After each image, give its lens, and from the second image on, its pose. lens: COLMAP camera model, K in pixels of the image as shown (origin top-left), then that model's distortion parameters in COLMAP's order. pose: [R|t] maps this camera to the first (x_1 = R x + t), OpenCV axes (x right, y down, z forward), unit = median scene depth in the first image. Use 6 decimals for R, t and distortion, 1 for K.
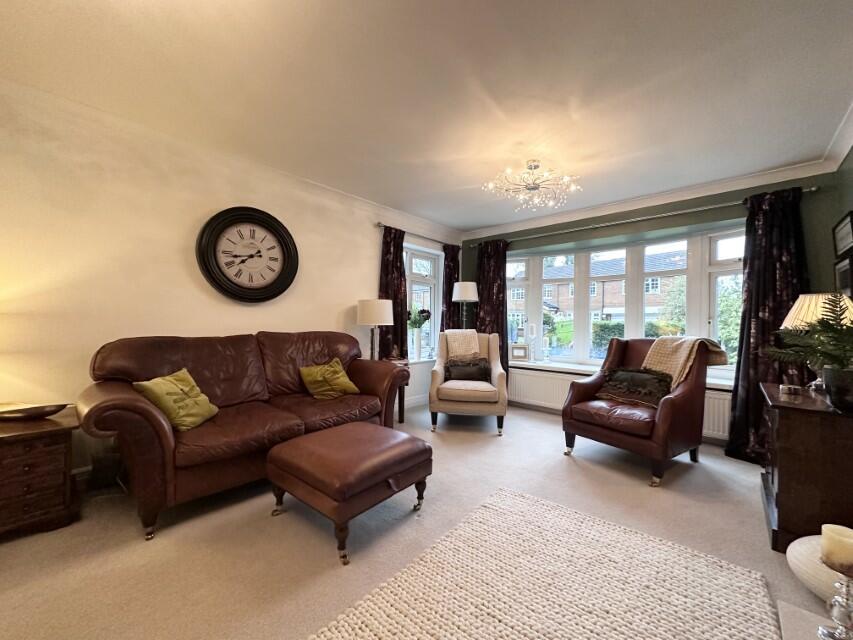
lens RADIAL K [[339.1, 0, 426.5], [0, 339.1, 320.0], [0, 0, 1]] dist [-0.000708, 0.000237]
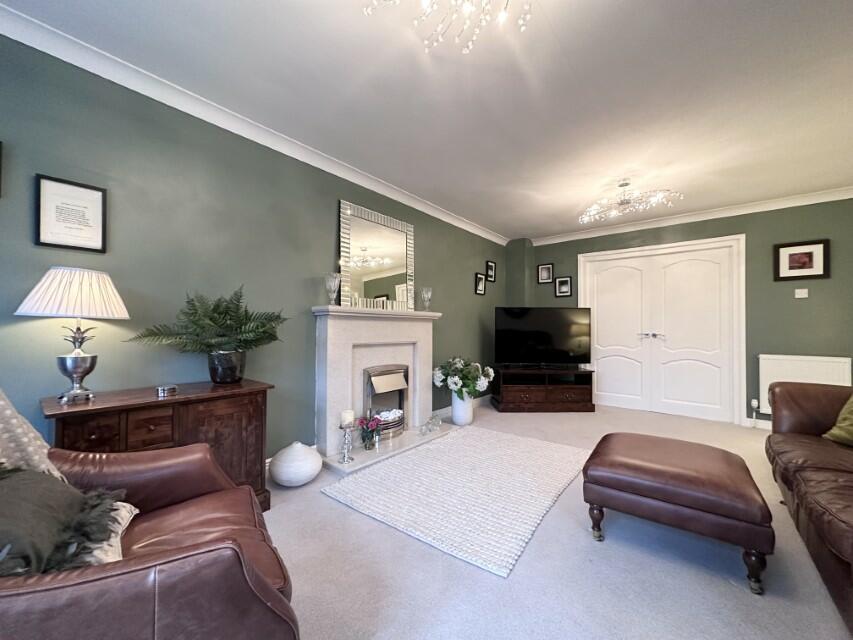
lens RADIAL K [[339.1, 0, 426.5], [0, 339.1, 320.0], [0, 0, 1]] dist [-0.000708, 0.000237]
pose [[-0.998052, -0.002082, -0.062359, 0.294035], [0.000681, 0.999020, -0.044249, 0.038816], [0.062390, -0.044205, -0.997072, 1.115166]]
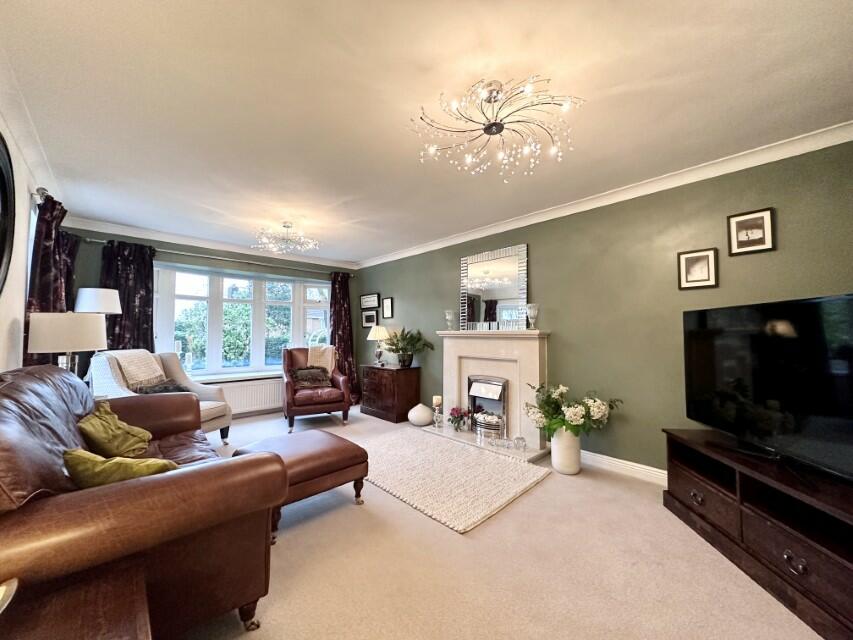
lens RADIAL K [[339.1, 0, 426.5], [0, 339.1, 320.0], [0, 0, 1]] dist [-0.000708, 0.000237]
pose [[0.083971, 0.028703, 0.996055, -0.824194], [-0.006863, 0.999578, -0.028226, -0.032859], [-0.996445, -0.004466, 0.084133, 0.271621]]
